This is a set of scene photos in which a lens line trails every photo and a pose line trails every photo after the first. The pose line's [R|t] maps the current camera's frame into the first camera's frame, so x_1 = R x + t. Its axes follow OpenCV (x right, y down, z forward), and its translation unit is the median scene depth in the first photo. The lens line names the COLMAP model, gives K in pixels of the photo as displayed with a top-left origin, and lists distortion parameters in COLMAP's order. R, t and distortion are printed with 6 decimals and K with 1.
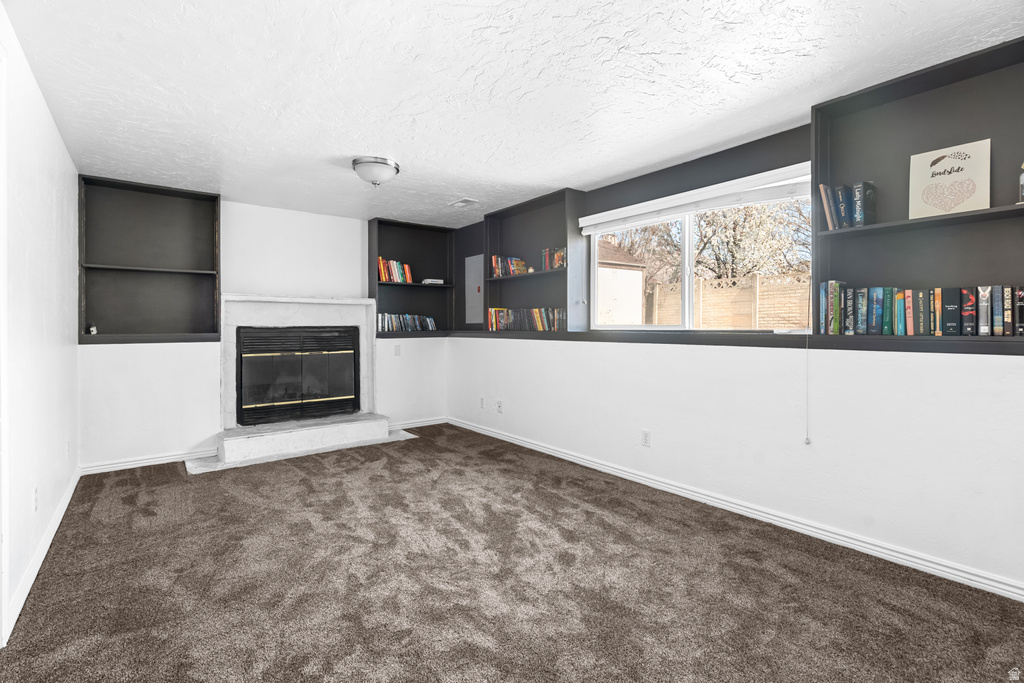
lens RADIAL K [[468.1, 0, 512.0], [0, 468.1, 341.5], [0, 0, 1]] dist [0.000907, 0.000240]
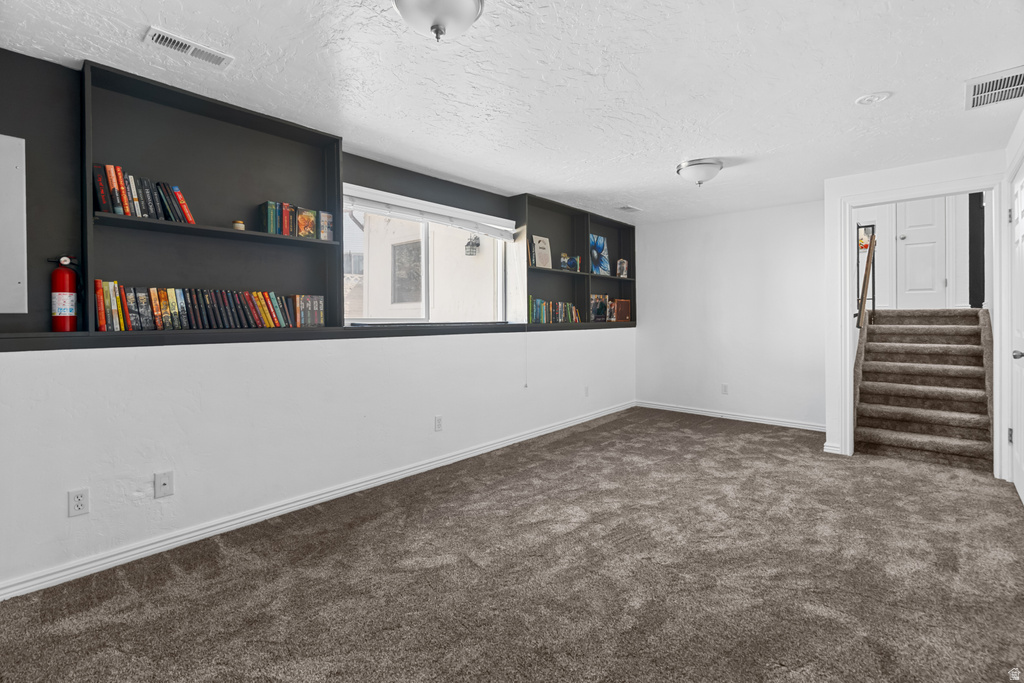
lens RADIAL K [[464.8, 0, 511.3], [0, 464.8, 323.6], [0, 0, 1]] dist [-0.001253, -0.000215]
pose [[-0.168363, -0.006897, 0.985701, -0.672712], [0.038325, 0.999174, 0.013537, -0.025733], [-0.984980, 0.040057, -0.167960, 0.855460]]
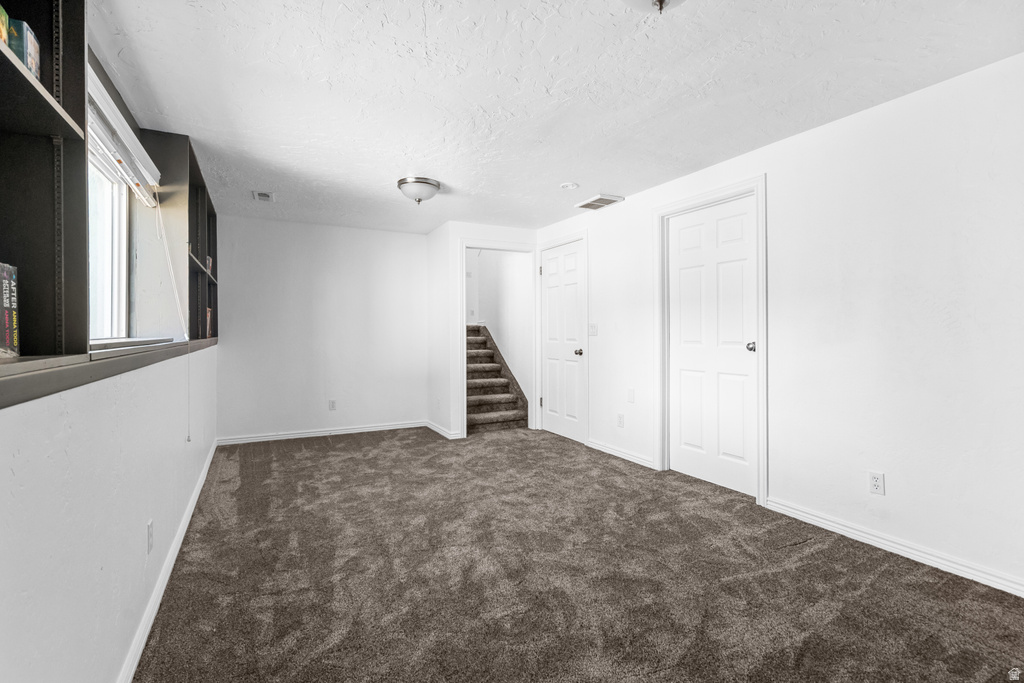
lens RADIAL K [[476.9, 0, 507.6], [0, 476.9, 327.1], [0, 0, 1]] dist [-0.000624, -0.000008]
pose [[-0.981917, 0.007431, 0.189164, -0.198252], [0.012562, 0.999585, 0.025939, -0.042109], [-0.188892, 0.027846, -0.981603, 1.246837]]
